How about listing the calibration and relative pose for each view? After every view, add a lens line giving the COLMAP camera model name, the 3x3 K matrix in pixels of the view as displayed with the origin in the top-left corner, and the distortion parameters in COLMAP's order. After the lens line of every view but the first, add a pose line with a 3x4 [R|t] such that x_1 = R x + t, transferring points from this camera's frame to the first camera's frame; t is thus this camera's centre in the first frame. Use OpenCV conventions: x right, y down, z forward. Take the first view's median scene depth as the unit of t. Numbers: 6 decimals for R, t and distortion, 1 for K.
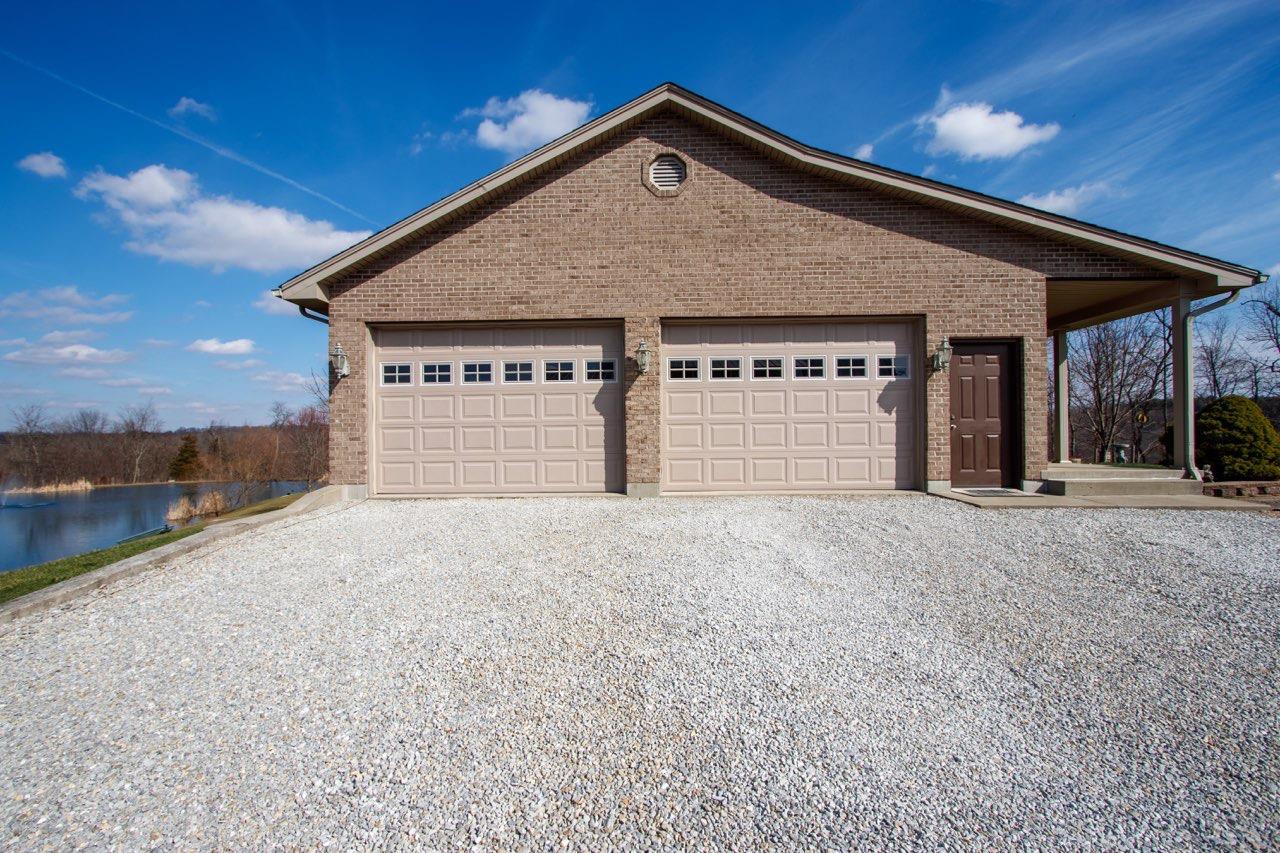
lens RADIAL K [[879.2, 0, 640.0], [0, 879.2, 426.5], [0, 0, 1]] dist [-0.003377, 0.000861]
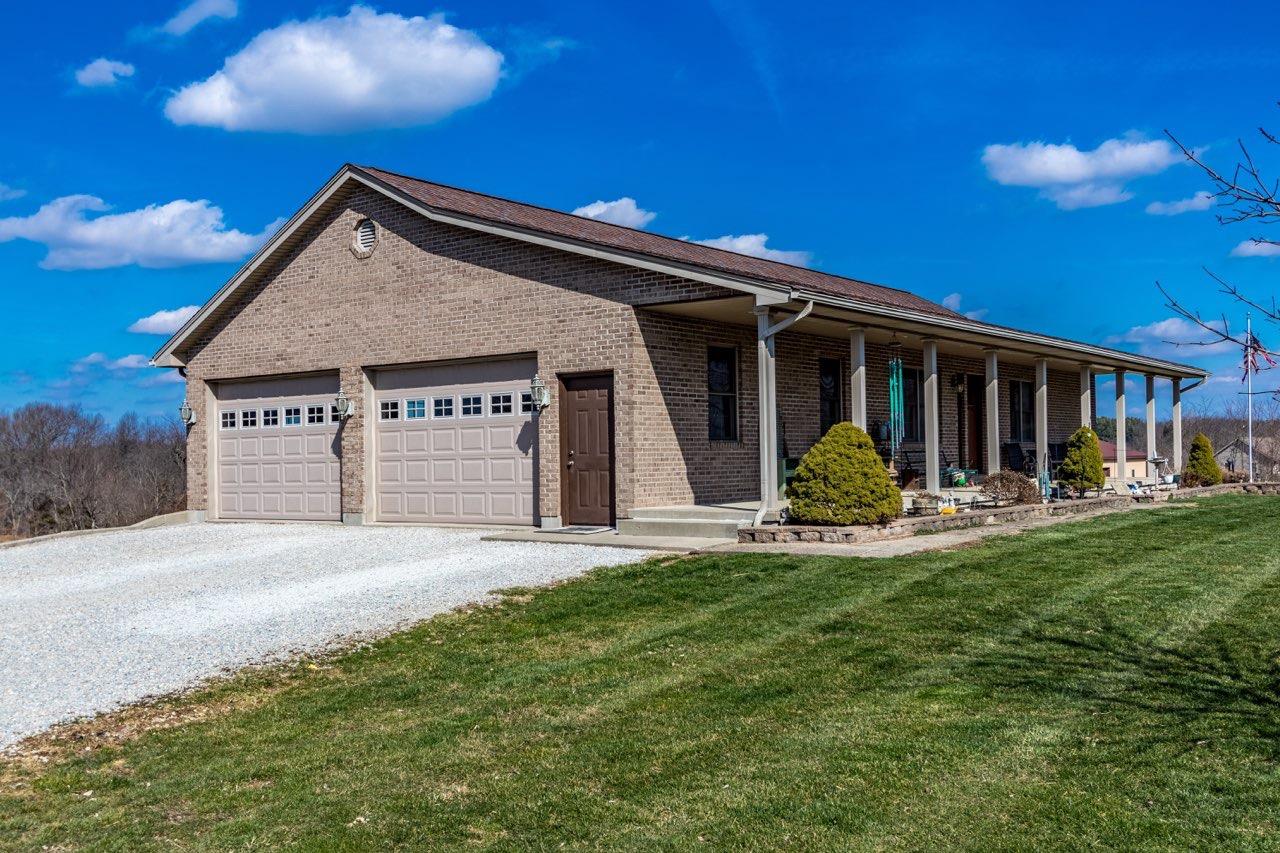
lens RADIAL K [[1246.3, 0, 640.0], [0, 1246.3, 426.5], [0, 0, 1]] dist [0.113539, -0.002315]
pose [[0.804204, -0.018840, -0.594054, 1.259210], [0.010830, 0.999796, -0.017046, -0.015811], [0.594254, 0.007275, 0.804244, -0.076896]]
